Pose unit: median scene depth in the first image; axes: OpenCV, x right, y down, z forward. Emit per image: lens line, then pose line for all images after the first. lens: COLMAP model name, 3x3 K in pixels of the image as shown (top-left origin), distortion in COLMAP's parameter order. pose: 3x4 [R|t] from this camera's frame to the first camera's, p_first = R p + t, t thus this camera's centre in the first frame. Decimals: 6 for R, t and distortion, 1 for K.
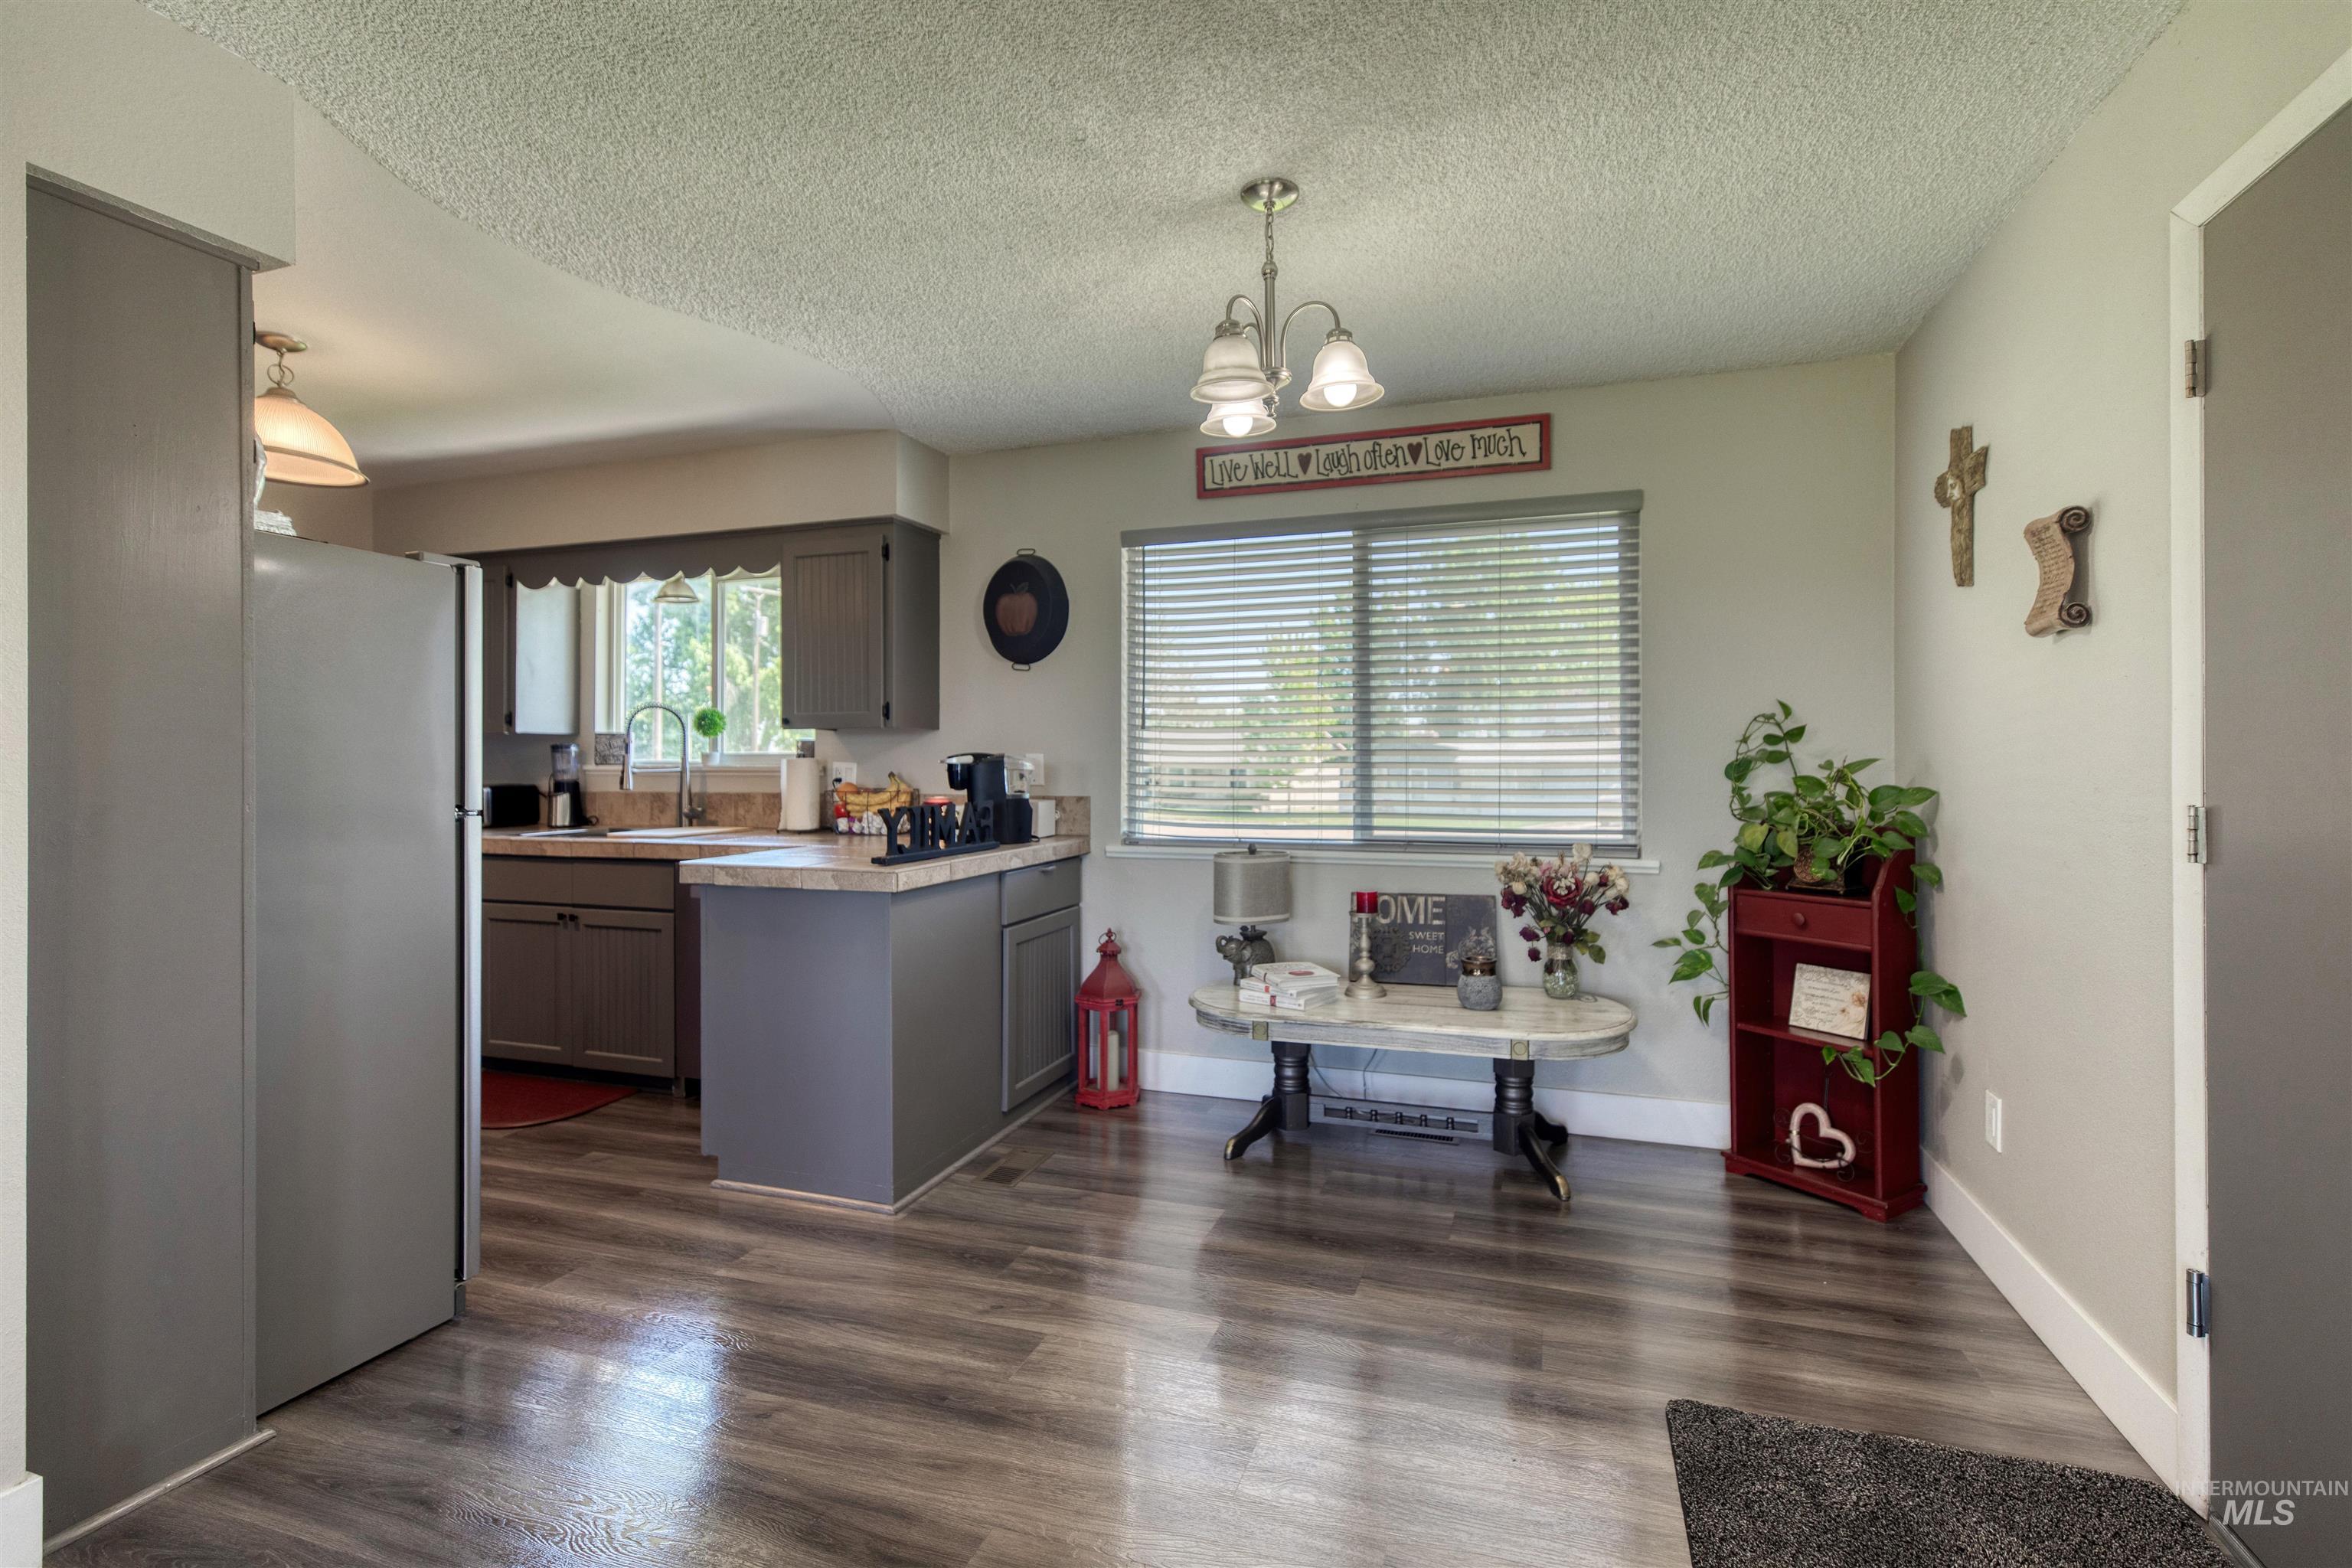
lens RADIAL K [[1084.9, 0, 1210.2], [0, 1084.9, 768.3], [0, 0, 1]] dist [-0.000134, 0.000381]
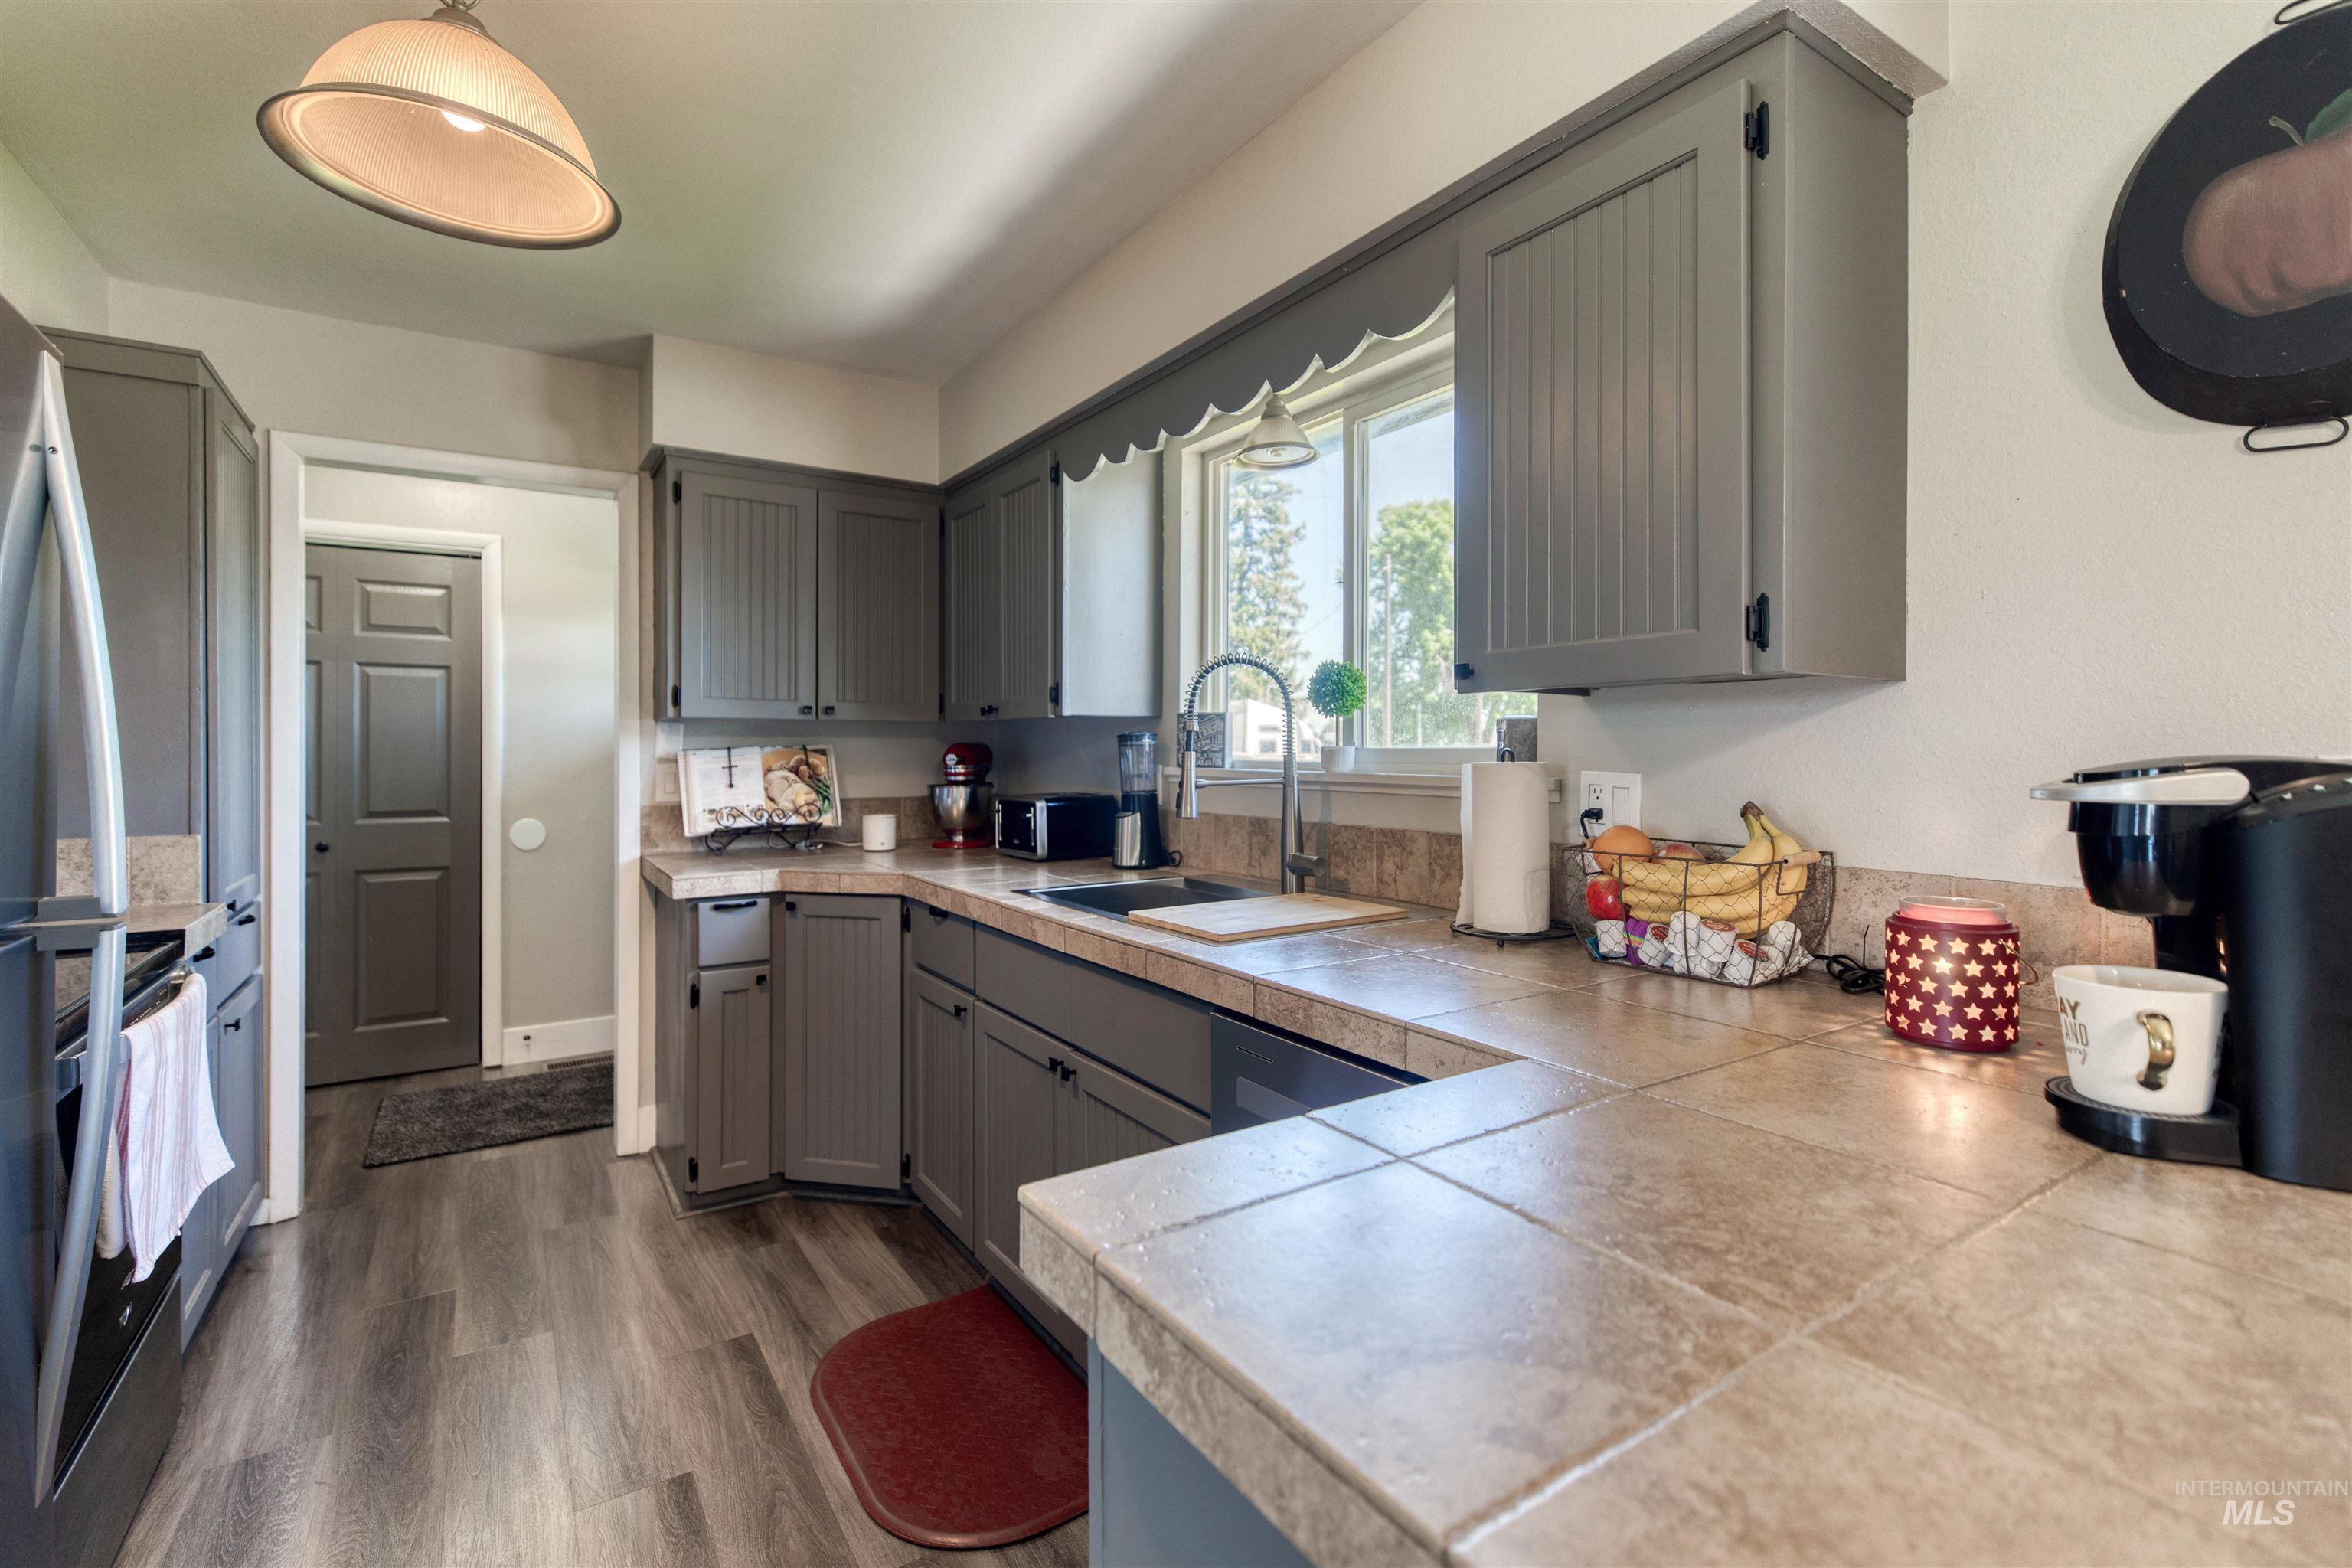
lens RADIAL K [[1052.7, 0, 1177.4], [0, 1052.7, 746.9], [0, 0, 1]] dist [0.004629, -0.000202]
pose [[0.777878, -0.001789, -0.628413, -0.261497], [-0.000800, 0.999992, -0.003837, -0.015952], [0.628415, 0.003488, 0.777870, 0.718132]]
